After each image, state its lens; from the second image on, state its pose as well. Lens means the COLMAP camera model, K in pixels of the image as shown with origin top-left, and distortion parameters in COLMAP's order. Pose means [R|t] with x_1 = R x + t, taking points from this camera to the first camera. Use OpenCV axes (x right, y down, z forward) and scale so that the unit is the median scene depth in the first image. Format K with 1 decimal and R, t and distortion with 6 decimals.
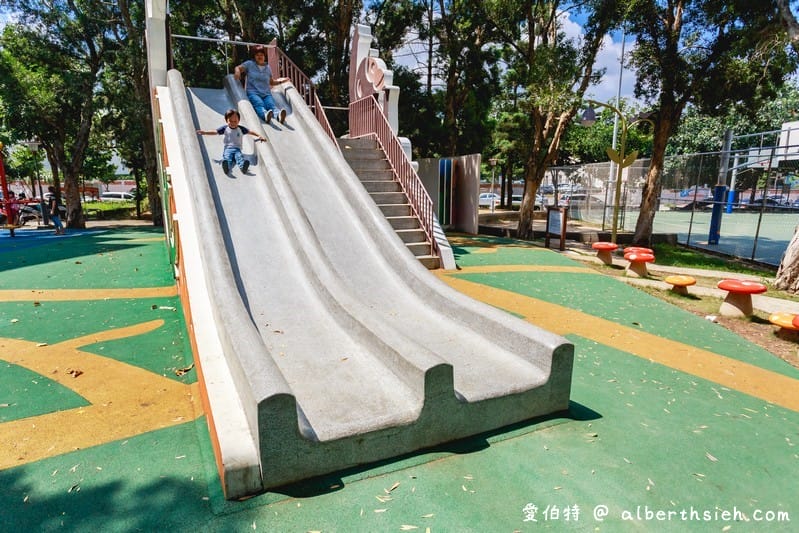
lens RADIAL K [[469.9, 0, 400.2], [0, 469.9, 272.4], [0, 0, 1]] dist [-0.013884, 0.003055]
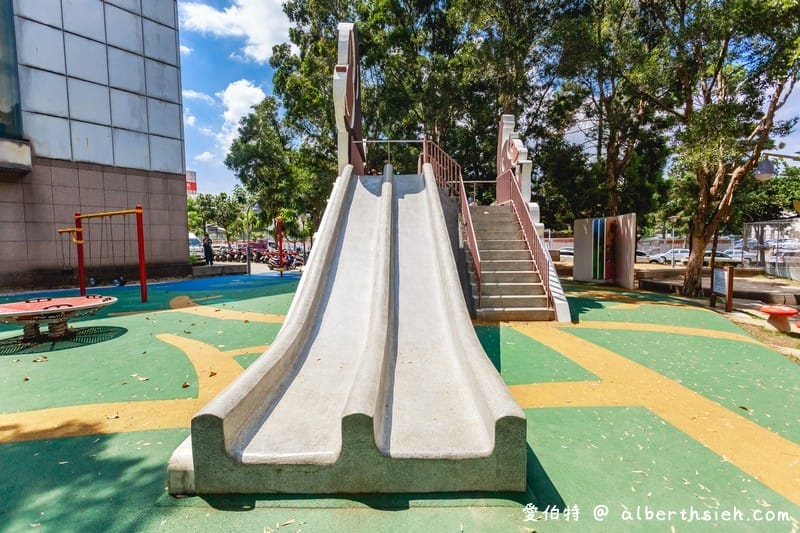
lens RADIAL K [[381.8, 0, 399.9], [0, 381.8, 259.5], [0, 0, 1]] dist [0.008402, -0.001235]
pose [[0.903696, 0.014742, -0.427921, 0.141929], [-0.073792, 0.989816, -0.121735, -0.014612], [0.421769, 0.141589, 0.895580, 0.052483]]
